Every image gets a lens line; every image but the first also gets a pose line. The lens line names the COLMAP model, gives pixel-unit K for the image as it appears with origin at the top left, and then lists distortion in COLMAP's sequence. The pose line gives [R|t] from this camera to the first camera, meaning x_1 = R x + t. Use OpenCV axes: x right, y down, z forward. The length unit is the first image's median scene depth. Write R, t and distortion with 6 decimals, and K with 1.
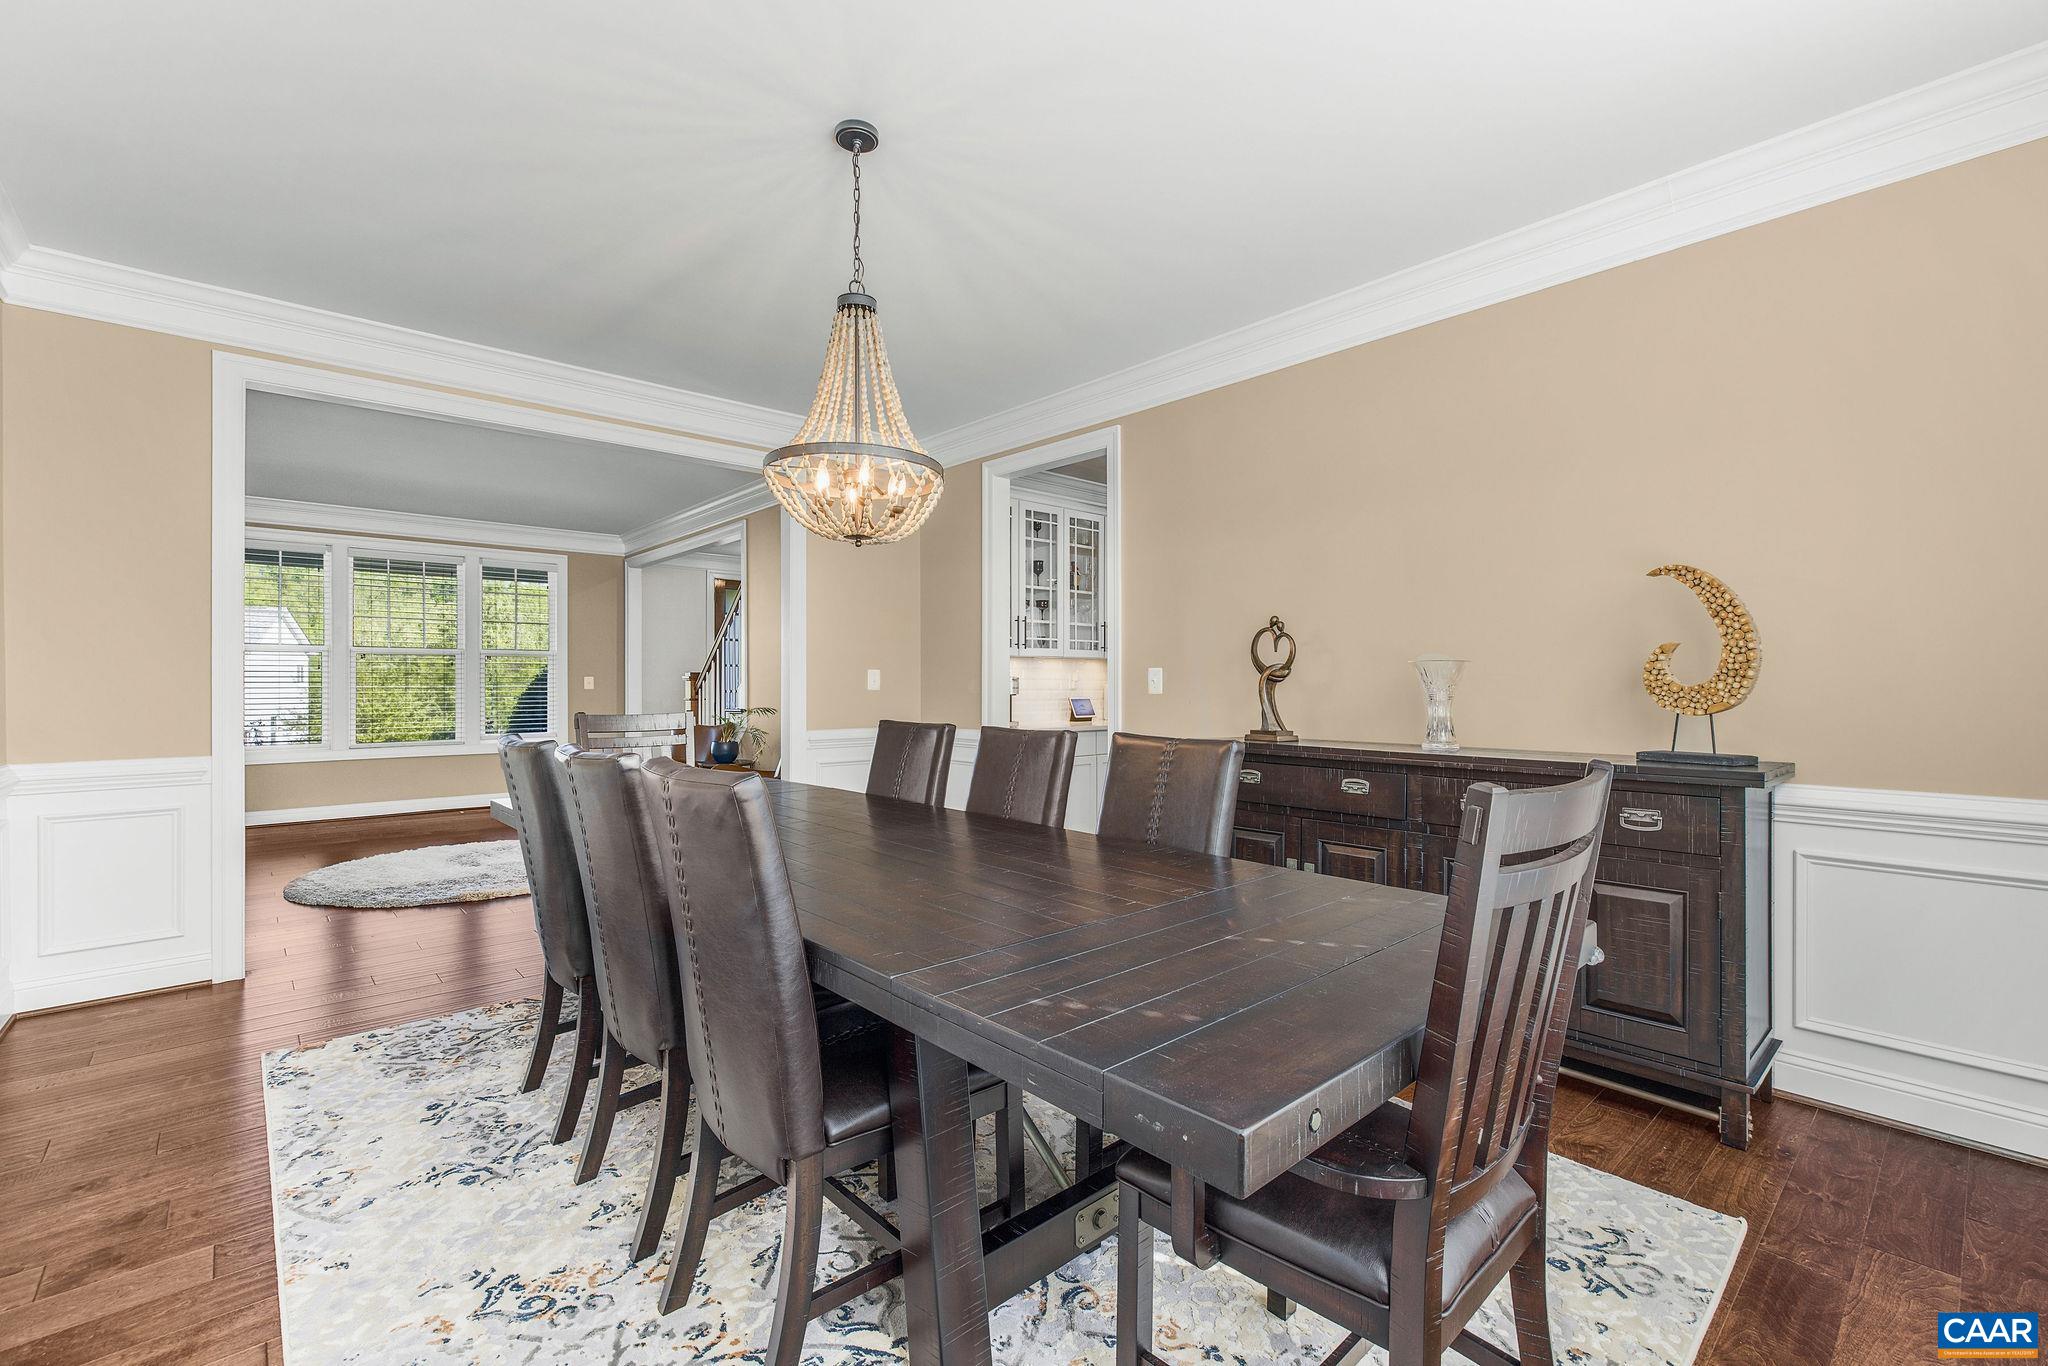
lens RADIAL K [[874.9, 0, 1024.0], [0, 874.9, 696.7], [0, 0, 1]] dist [0.000837, 0.000594]
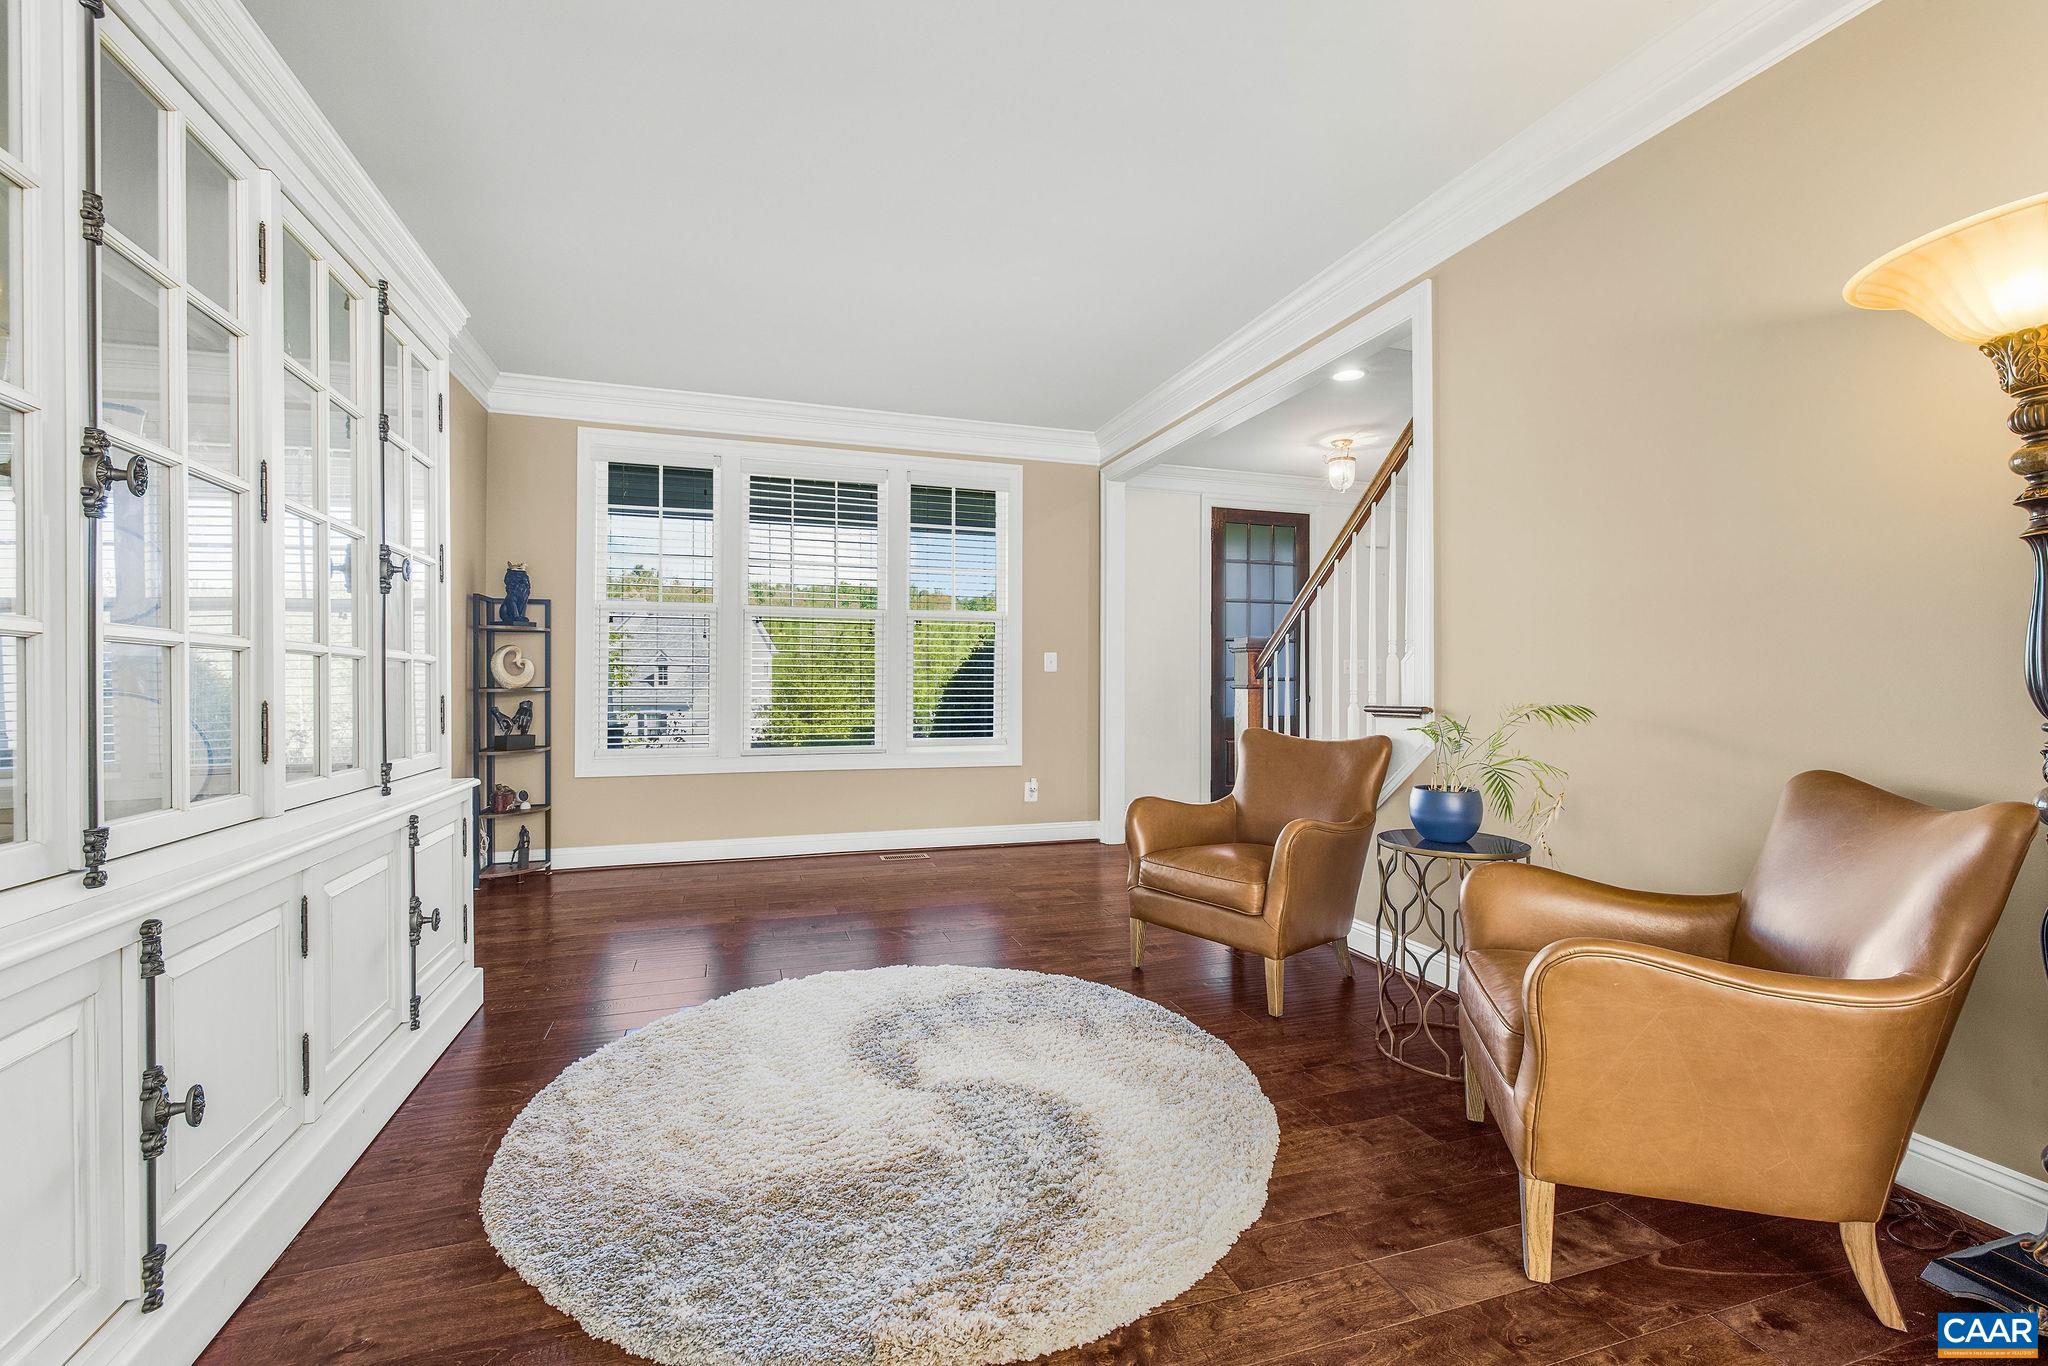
lens RADIAL K [[874.9, 0, 1018.4], [0, 874.9, 686.7], [0, 0, 1]] dist [0.000837, 0.000594]
pose [[0.913544, 0.004813, -0.406712, -0.285340], [-0.007904, 0.999951, -0.005920, 0.008120], [0.406663, 0.008623, 0.913537, 0.446321]]
